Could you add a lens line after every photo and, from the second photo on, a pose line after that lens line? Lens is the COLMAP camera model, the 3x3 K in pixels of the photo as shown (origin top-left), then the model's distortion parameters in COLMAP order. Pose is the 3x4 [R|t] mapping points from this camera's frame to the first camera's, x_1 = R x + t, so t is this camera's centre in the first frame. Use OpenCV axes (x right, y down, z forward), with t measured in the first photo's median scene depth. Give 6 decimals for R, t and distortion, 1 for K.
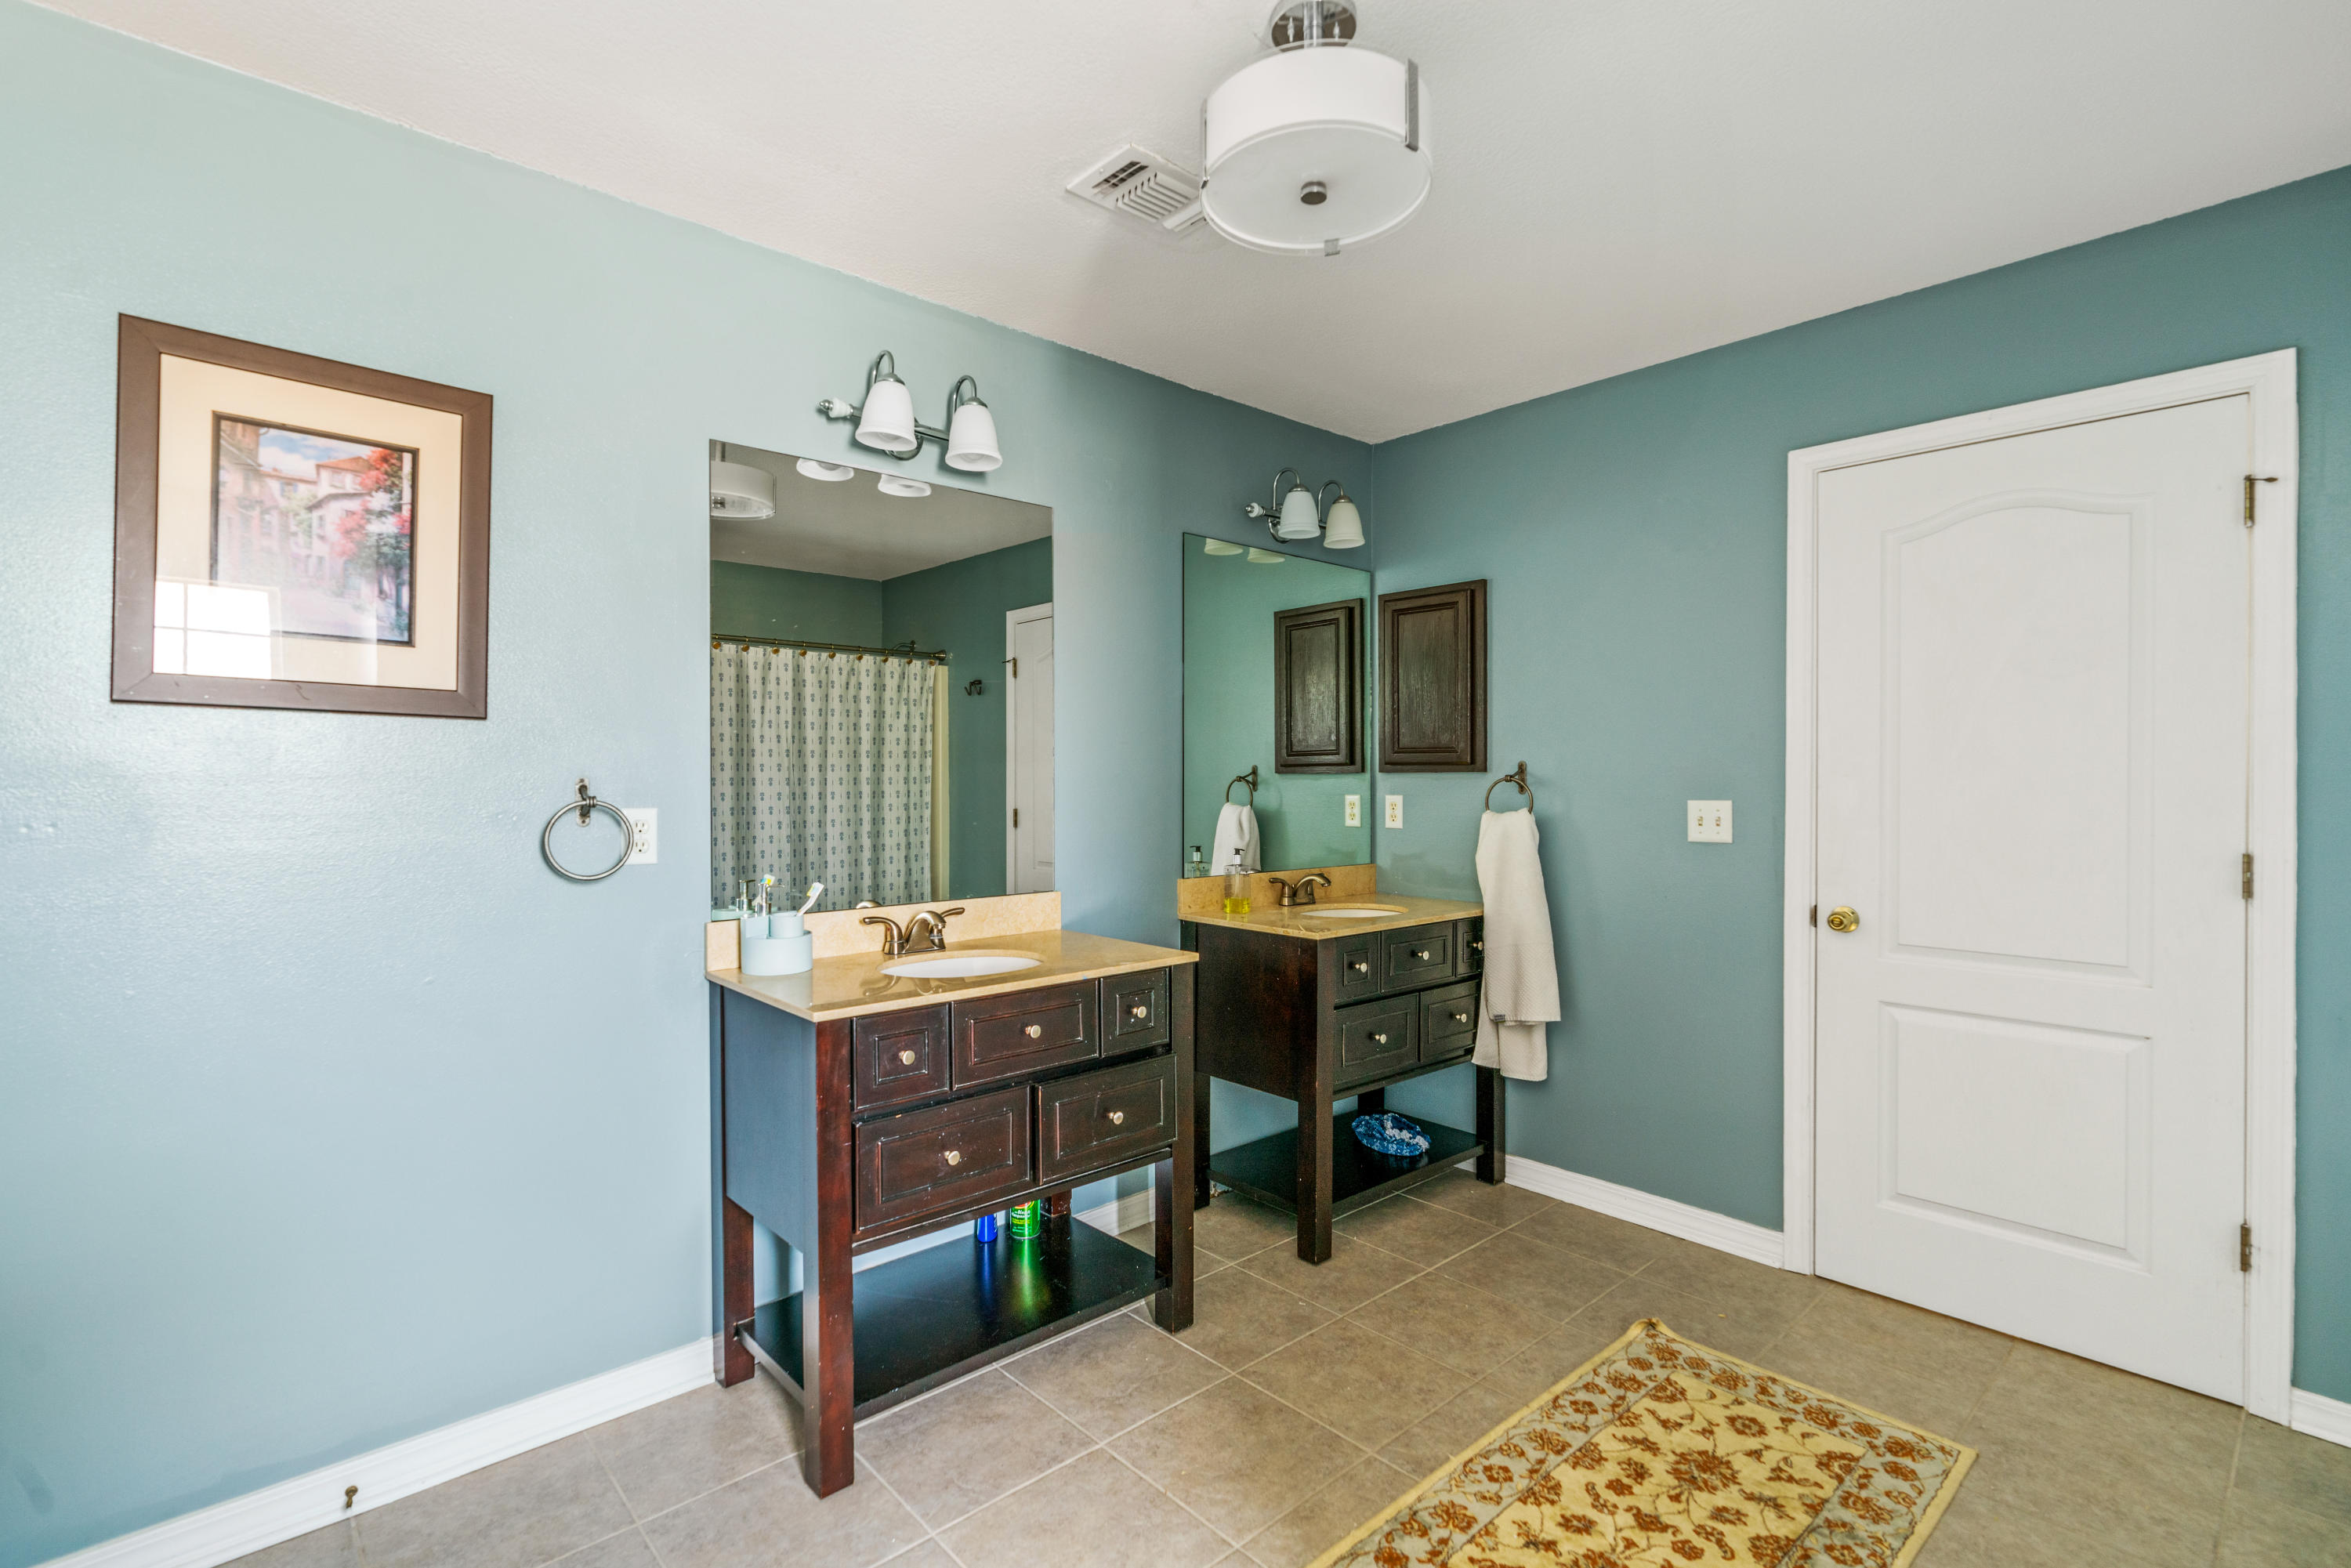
lens RADIAL K [[1080.5, 0, 1165.1], [0, 1080.5, 784.2], [0, 0, 1]] dist [-0.012672, 0.006920]
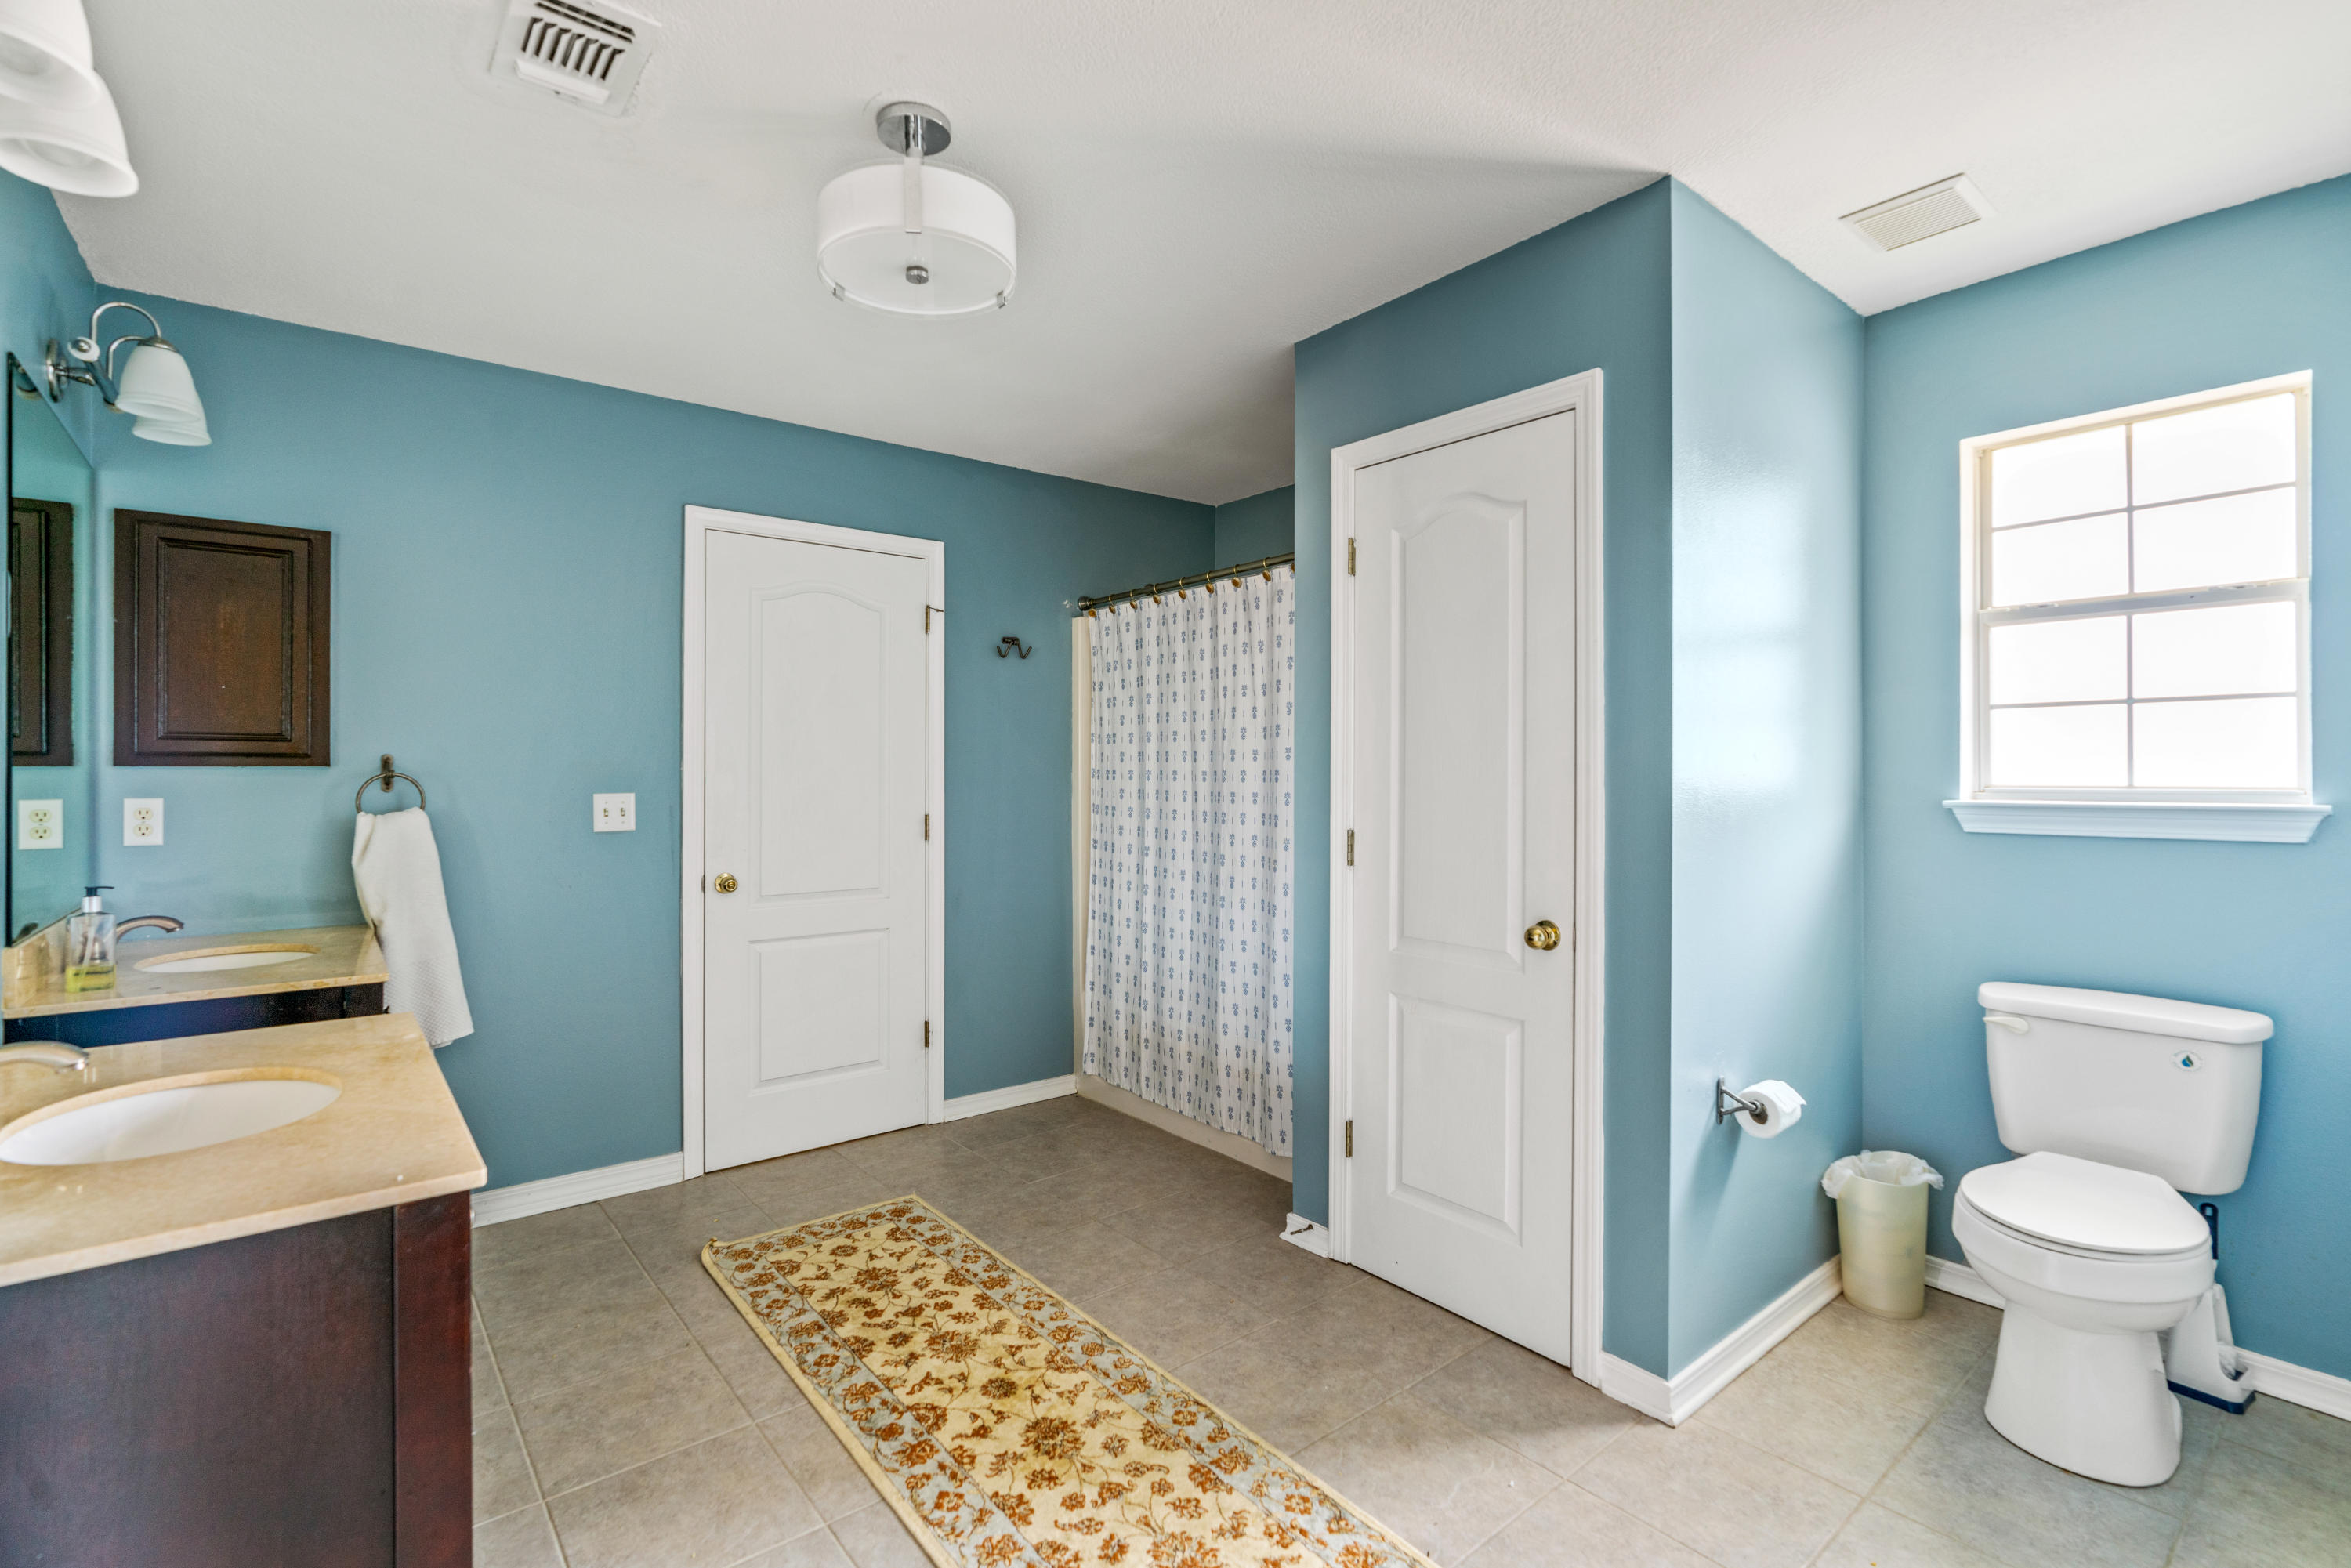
lens RADIAL K [[1080.5, 0, 1170.0], [0, 1080.5, 770.9], [0, 0, 1]] dist [-0.012672, 0.006920]
pose [[0.038045, 0.001052, 0.999275, -0.774094], [0.007658, 0.999970, -0.001344, -0.003009], [-0.999247, 0.007704, 0.038036, 0.515451]]
